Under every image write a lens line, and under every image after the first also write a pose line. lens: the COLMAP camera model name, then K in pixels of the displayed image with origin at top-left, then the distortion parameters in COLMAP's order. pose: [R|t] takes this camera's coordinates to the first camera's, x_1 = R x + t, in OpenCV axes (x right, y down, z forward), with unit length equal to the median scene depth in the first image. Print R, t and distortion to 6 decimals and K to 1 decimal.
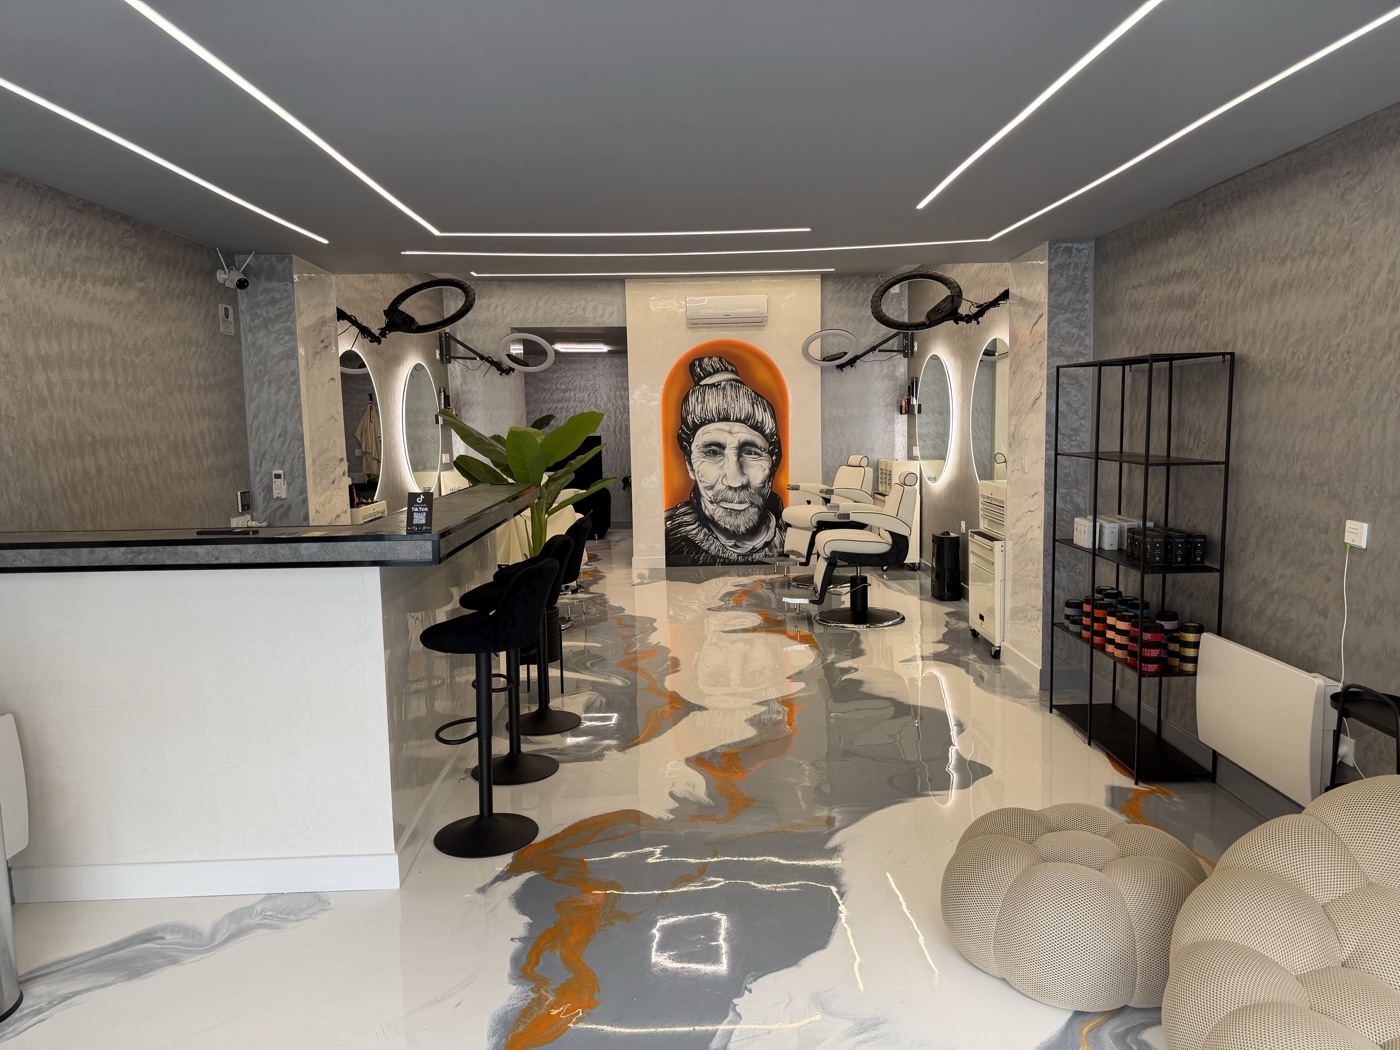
lens RADIAL K [[978.7, 0, 698.3], [0, 978.7, 521.8], [0, 0, 1]] dist [0.071873, -0.099263]
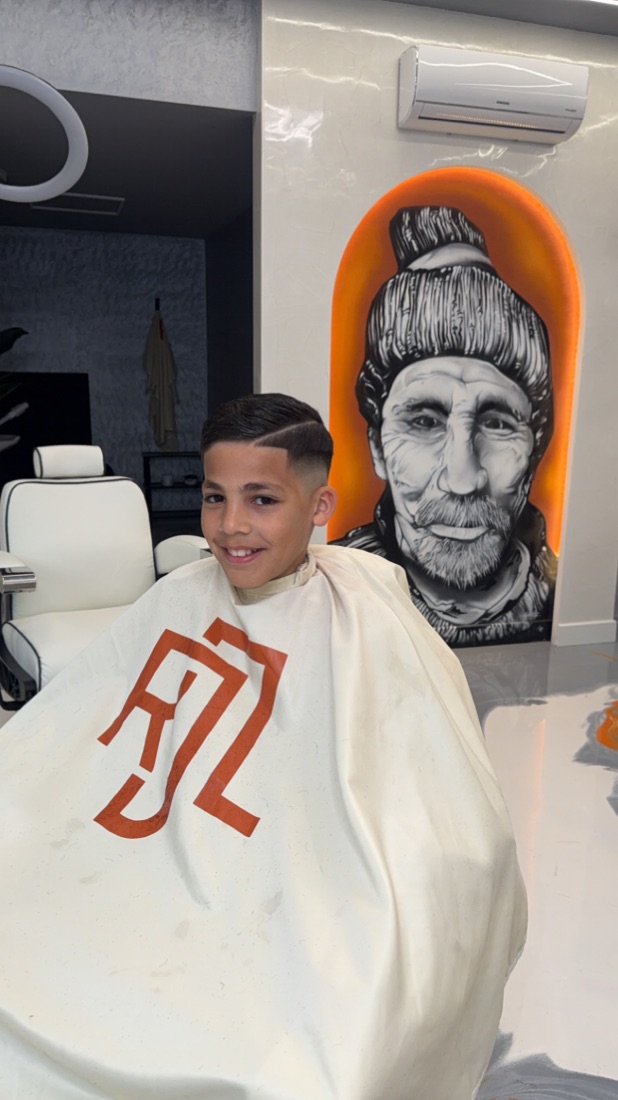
lens RADIAL K [[821.3, 0, 309.3], [0, 821.3, 555.8], [0, 0, 1]] dist [0.072228, -0.049048]
pose [[0.962235, -0.024741, 0.271094, -0.150614], [-0.009694, 0.992115, 0.124952, -0.056722], [-0.272048, -0.122861, 0.954408, 0.635190]]
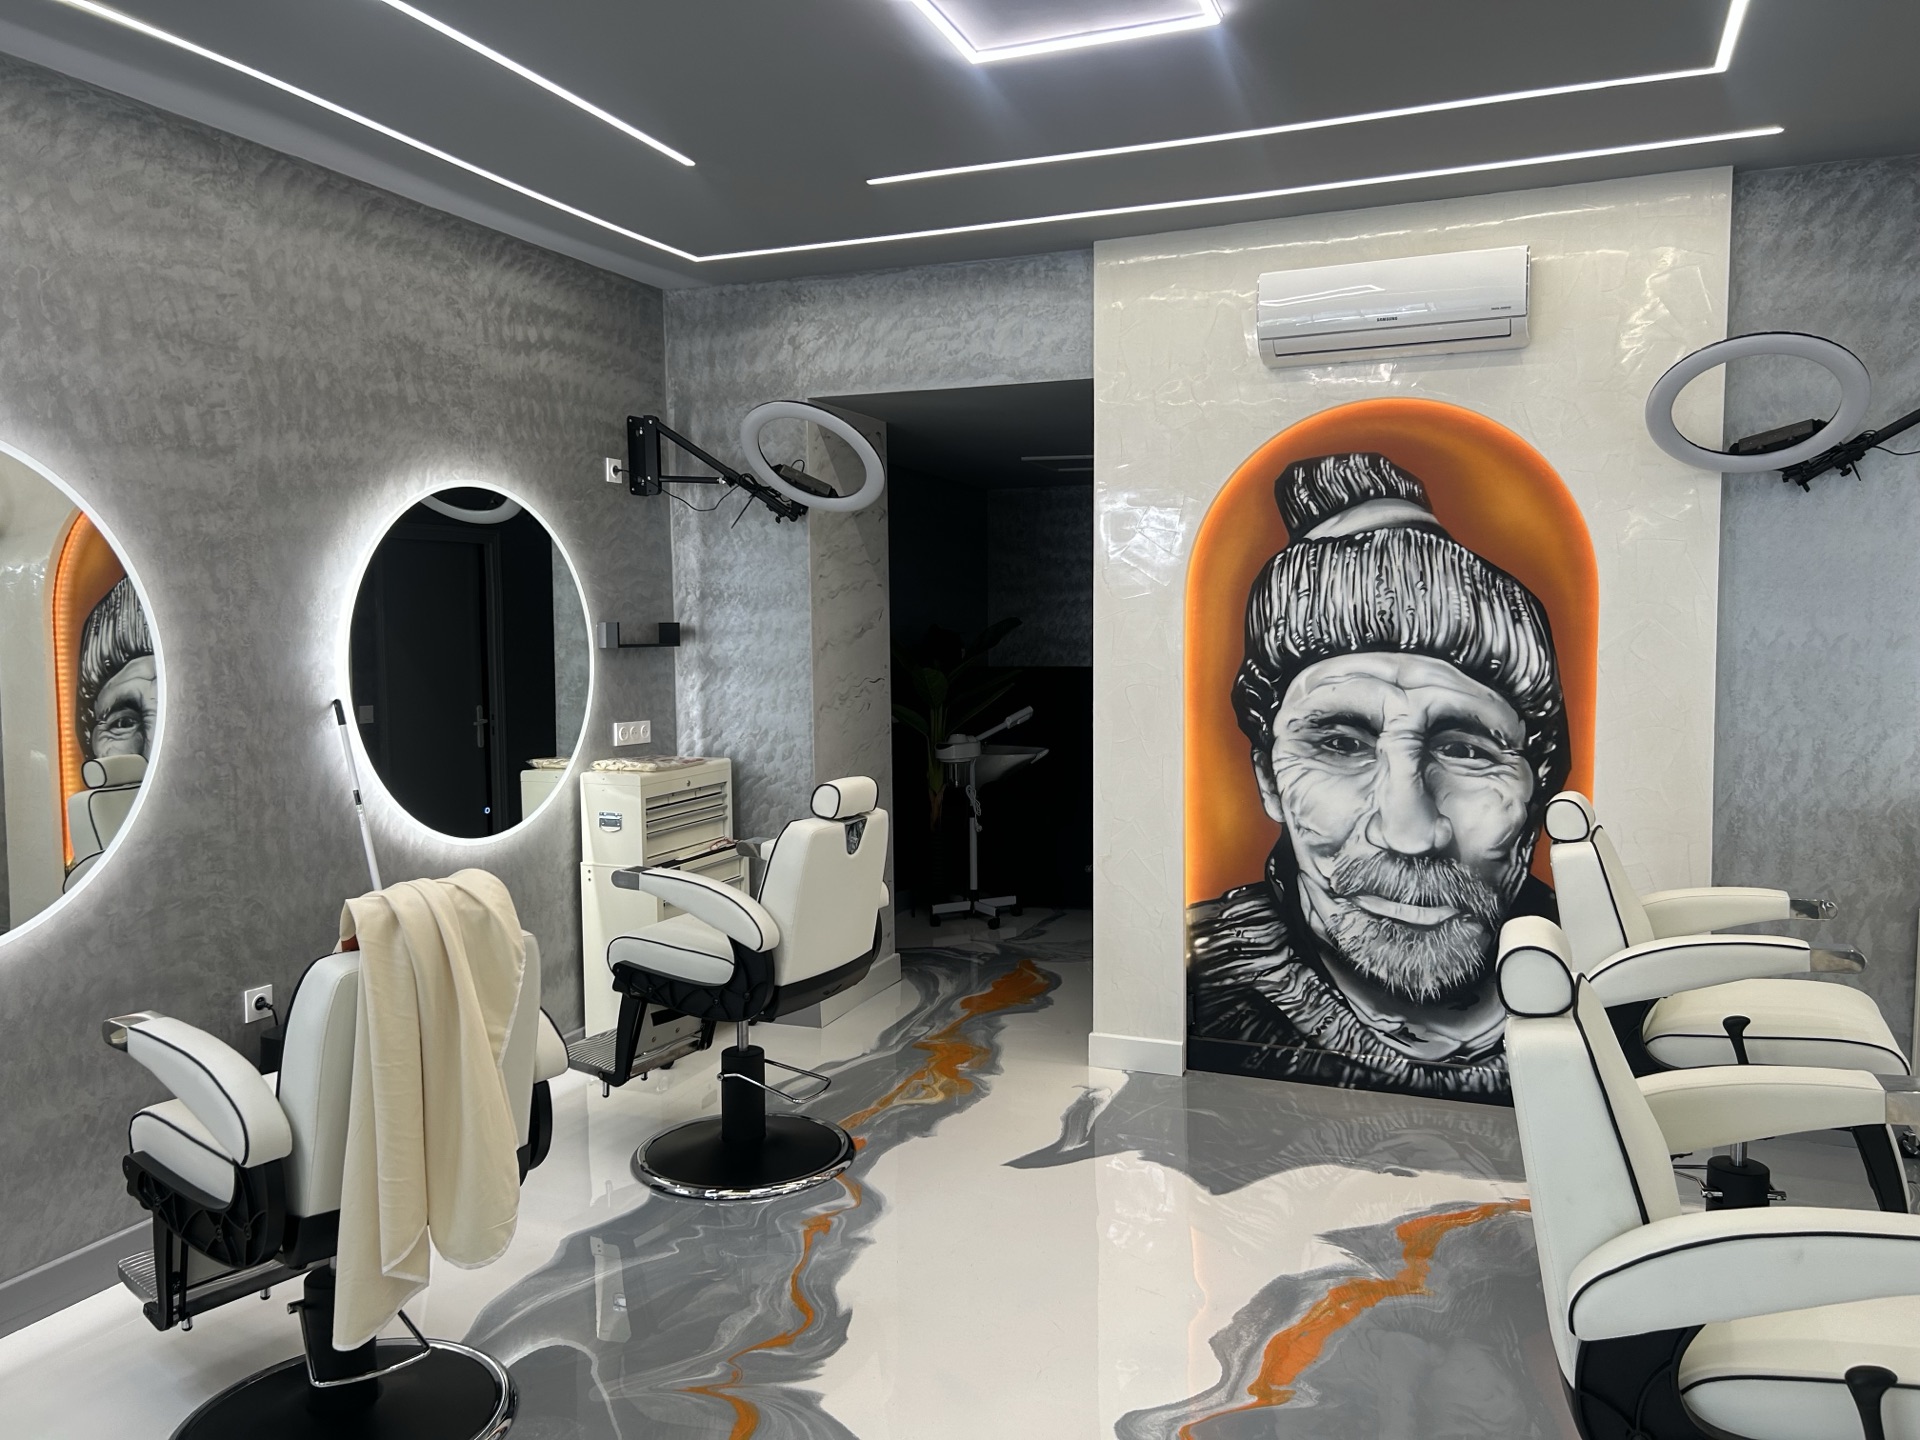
lens RADIAL K [[1449.3, 0, 921.6], [0, 1449.3, 724.0], [0, 0, 1]] dist [0.055458, -0.088267]
pose [[0.916454, 0.041135, -0.398020, 0.081483], [-0.052134, 0.998498, -0.016847, -0.062877], [0.396730, 0.036190, 0.917222, 0.501429]]
